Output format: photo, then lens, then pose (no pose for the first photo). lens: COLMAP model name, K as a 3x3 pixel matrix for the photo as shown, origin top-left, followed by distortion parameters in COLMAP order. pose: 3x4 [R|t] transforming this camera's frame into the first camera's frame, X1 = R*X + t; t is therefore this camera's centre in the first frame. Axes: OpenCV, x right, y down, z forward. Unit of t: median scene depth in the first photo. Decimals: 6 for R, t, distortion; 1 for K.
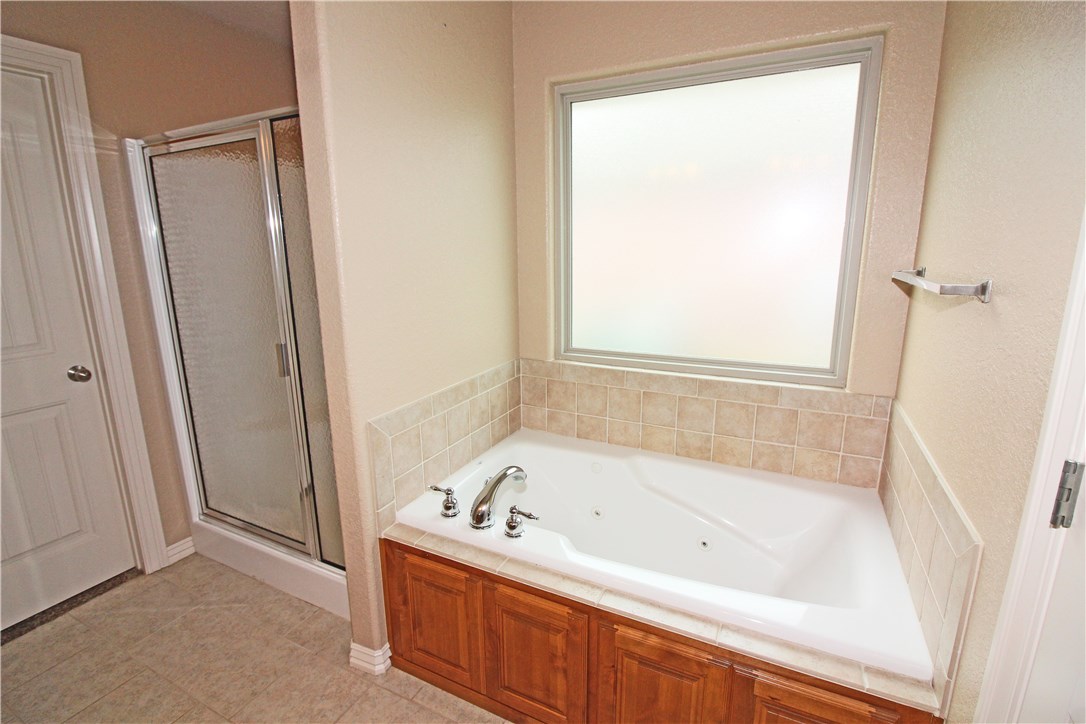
lens RADIAL K [[501.9, 0, 544.9], [0, 501.9, 357.5], [0, 0, 1]] dist [-0.001511, -0.013069]
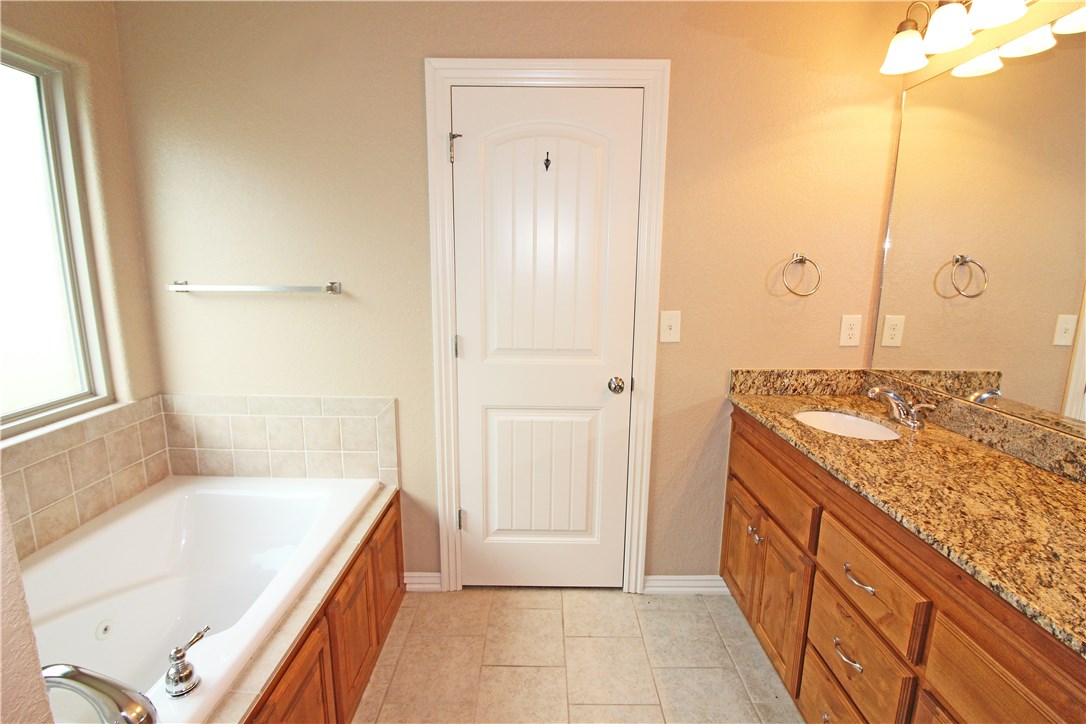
lens RADIAL K [[501.9, 0, 544.9], [0, 501.9, 357.5], [0, 0, 1]] dist [-0.001511, -0.013069]
pose [[-0.444302, -0.157095, 0.881996, -0.664771], [0.187131, 0.946515, 0.262853, -0.127162], [-0.876115, 0.281835, -0.391141, 0.597320]]
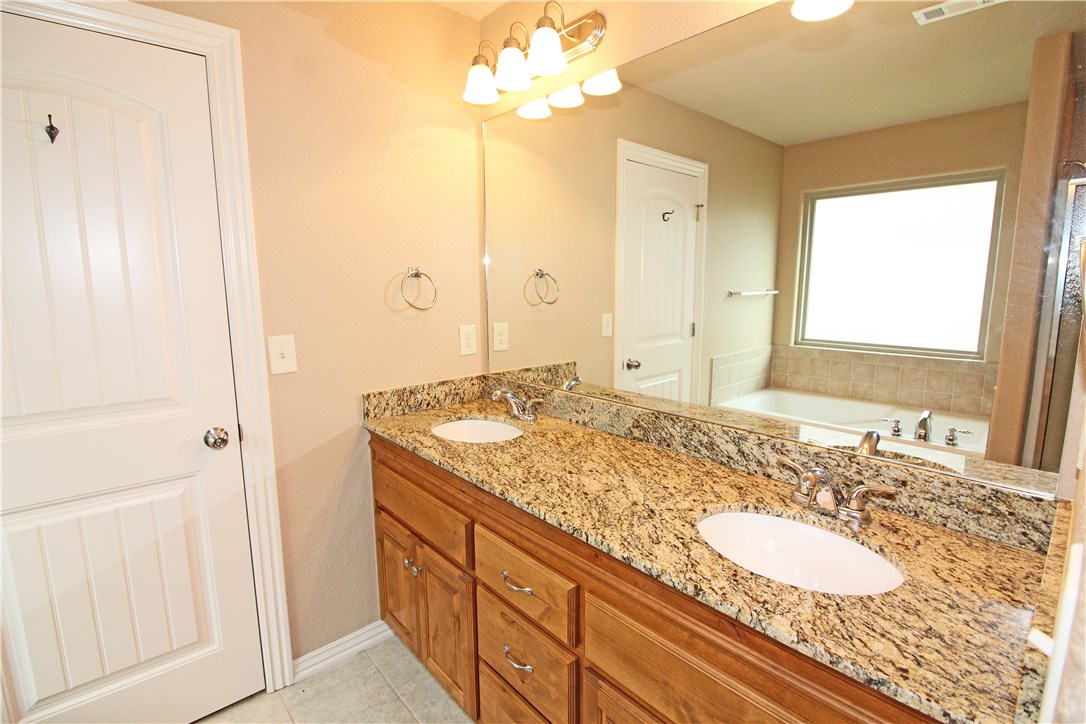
lens RADIAL K [[501.9, 0, 544.9], [0, 501.9, 357.5], [0, 0, 1]] dist [-0.001511, -0.013069]
pose [[-0.926689, -0.041719, 0.373506, -0.537503], [0.093801, 0.936694, 0.337350, -0.095414], [-0.363935, 0.347654, -0.864111, 0.473259]]
